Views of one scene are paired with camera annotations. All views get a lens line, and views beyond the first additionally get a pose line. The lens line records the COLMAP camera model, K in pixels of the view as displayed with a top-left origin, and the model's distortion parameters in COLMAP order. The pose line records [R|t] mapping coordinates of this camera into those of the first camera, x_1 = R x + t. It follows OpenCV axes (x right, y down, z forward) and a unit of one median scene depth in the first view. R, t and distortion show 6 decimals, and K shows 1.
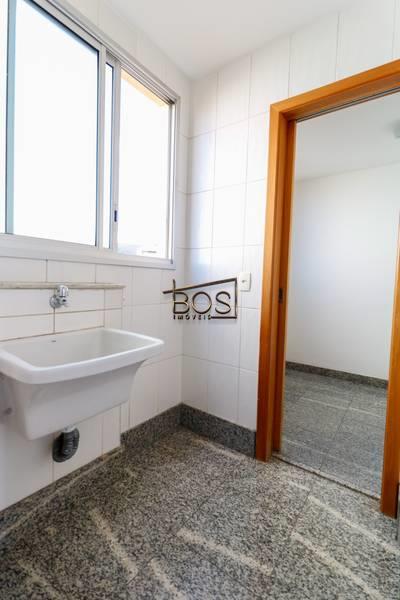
lens RADIAL K [[278.0, 0, 202.0], [0, 278.0, 294.6], [0, 0, 1]] dist [0.025248, -0.014352]
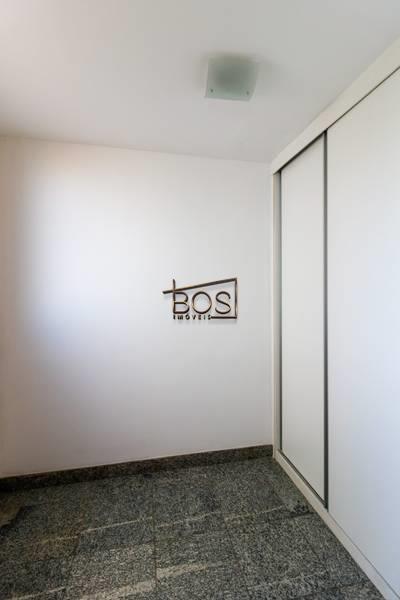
lens RADIAL K [[278.0, 0, 202.0], [0, 278.0, 294.6], [0, 0, 1]] dist [0.025248, -0.014352]
pose [[0.673471, -0.034629, 0.738402, 0.171408], [0.052877, 0.998600, -0.001396, -0.104665], [-0.737320, 0.039985, 0.674359, 0.463865]]
